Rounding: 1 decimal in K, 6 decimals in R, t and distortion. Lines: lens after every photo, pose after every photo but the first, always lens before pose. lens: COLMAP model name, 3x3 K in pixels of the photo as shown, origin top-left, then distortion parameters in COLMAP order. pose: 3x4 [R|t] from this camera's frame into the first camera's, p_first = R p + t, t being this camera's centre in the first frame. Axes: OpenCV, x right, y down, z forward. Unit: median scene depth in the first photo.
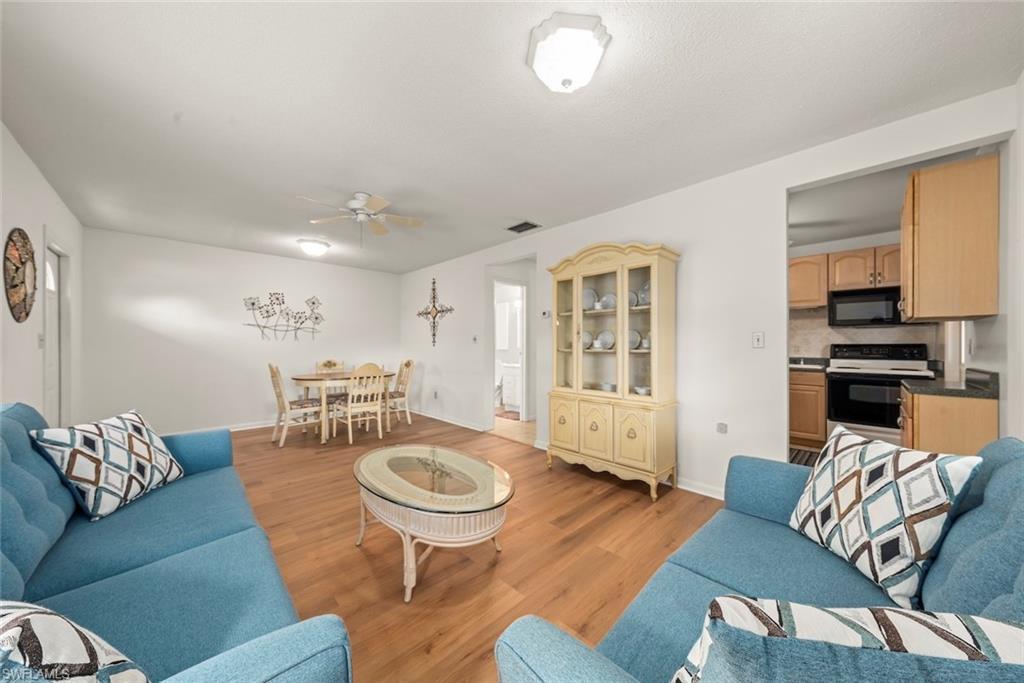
lens RADIAL K [[345.6, 0, 509.4], [0, 345.6, 343.1], [0, 0, 1]] dist [-0.002043, -0.000112]
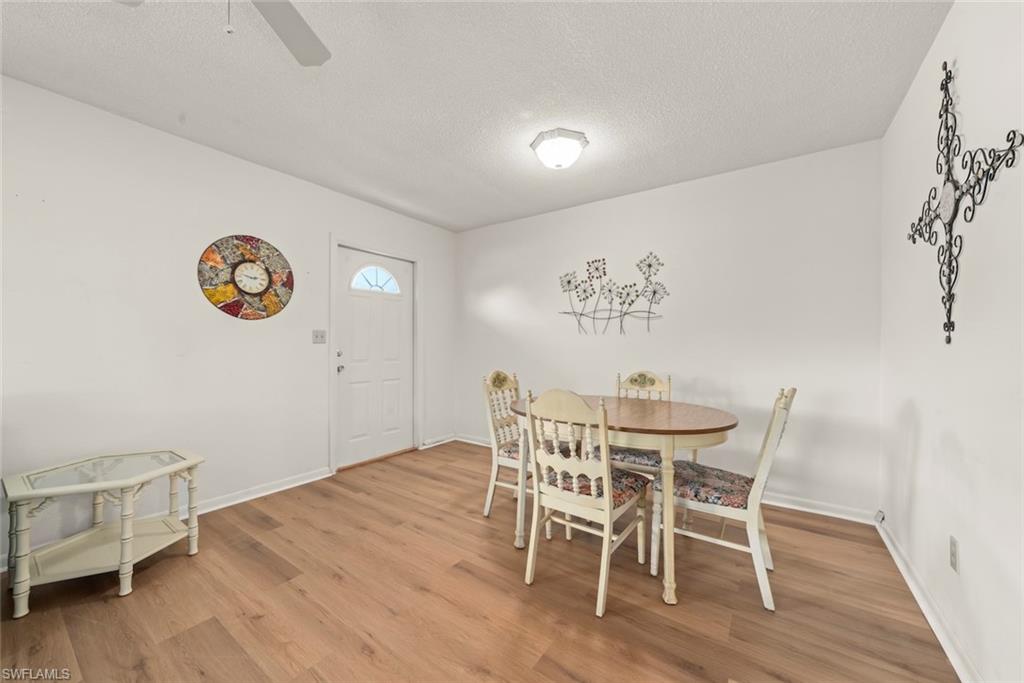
lens RADIAL K [[376.1, 0, 514.8], [0, 376.1, 344.9], [0, 0, 1]] dist [-0.000835, 0.000072]
pose [[0.188910, 0.003070, -0.981990, -0.023360], [0.000855, 0.999994, 0.003291, 0.008961], [0.981994, -0.001461, 0.188906, 0.751974]]
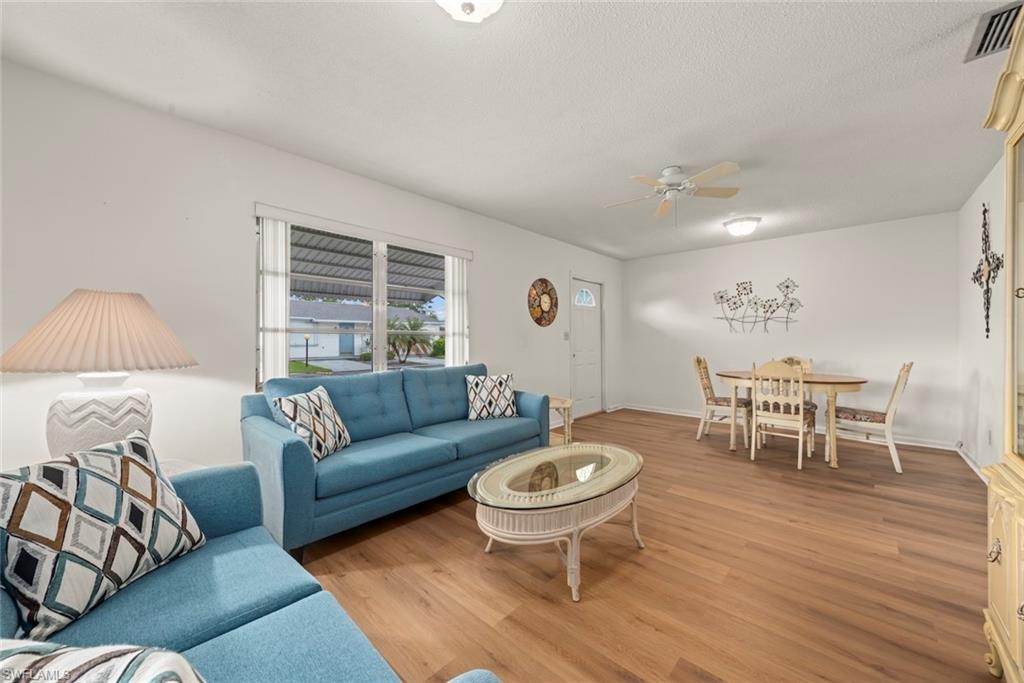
lens RADIAL K [[376.1, 0, 514.6], [0, 376.1, 339.1], [0, 0, 1]] dist [-0.000835, 0.000072]
pose [[0.055963, -0.001280, -0.998432, 0.325163], [0.007766, 0.999969, -0.000847, 0.005016], [0.998403, -0.007707, 0.055971, 0.331394]]
